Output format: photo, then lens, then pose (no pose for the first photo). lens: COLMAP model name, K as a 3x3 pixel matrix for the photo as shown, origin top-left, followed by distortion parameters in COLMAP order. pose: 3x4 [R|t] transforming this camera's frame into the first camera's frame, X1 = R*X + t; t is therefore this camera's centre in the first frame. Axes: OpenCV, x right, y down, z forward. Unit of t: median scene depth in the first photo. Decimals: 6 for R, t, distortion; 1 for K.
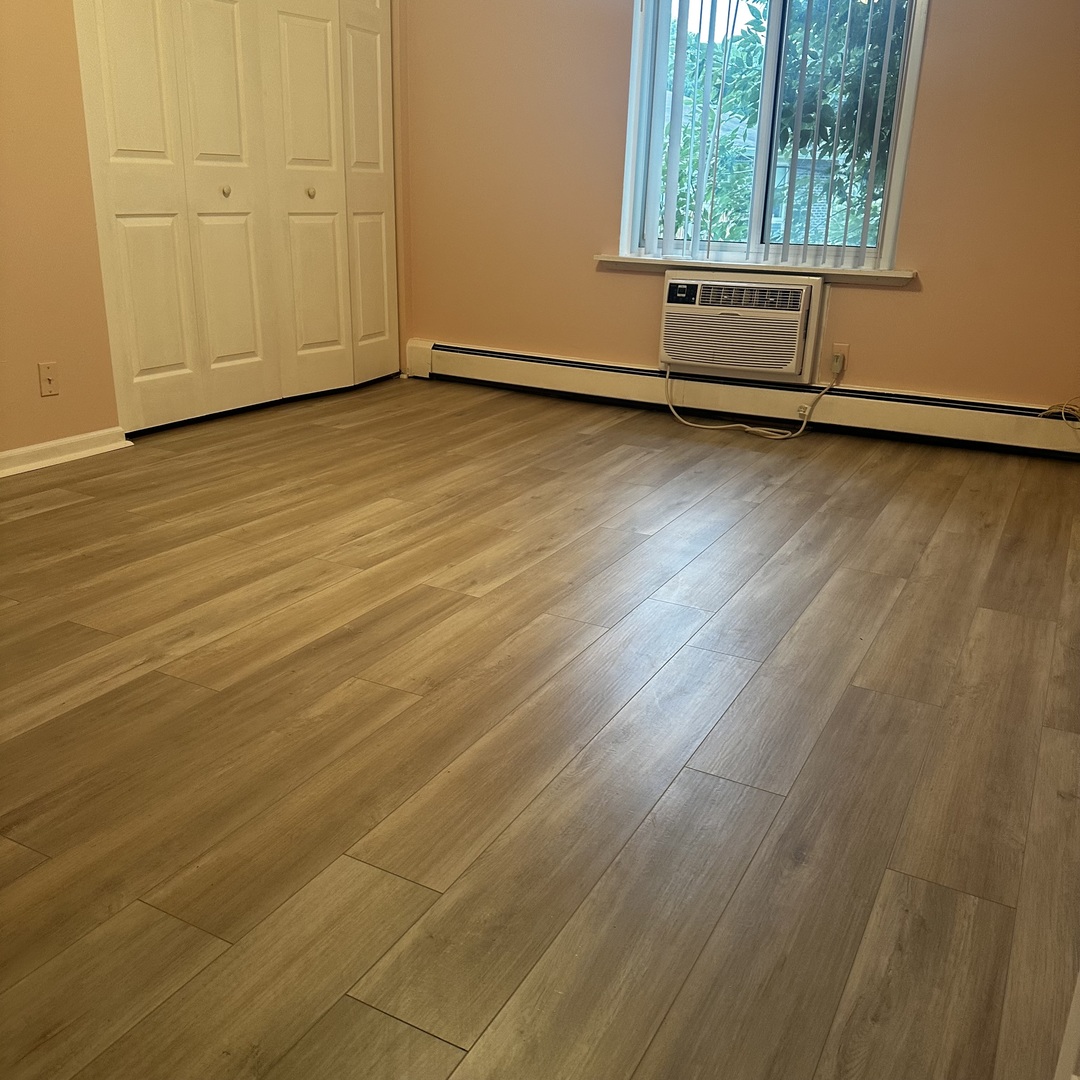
lens RADIAL K [[1013.6, 0, 537.2], [0, 1013.6, 523.3], [0, 0, 1]] dist [0.196606, -0.393404]
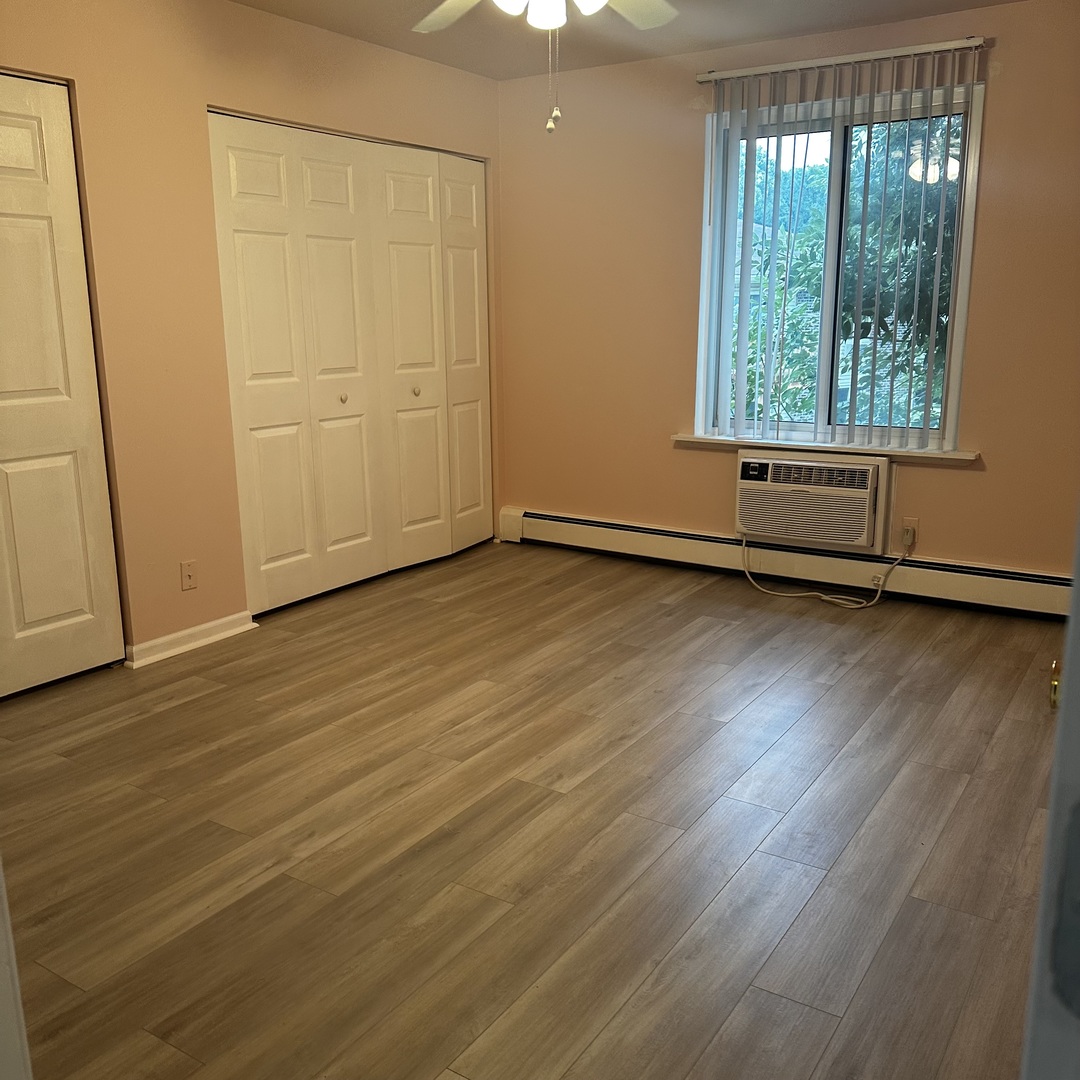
lens RADIAL K [[1013.6, 0, 537.2], [0, 1013.6, 523.3], [0, 0, 1]] dist [0.196606, -0.393404]
pose [[0.995761, -0.017331, -0.090336, 0.015073], [0.007896, 0.994570, -0.103772, -0.086315], [0.091644, 0.102618, 0.990490, -0.106227]]
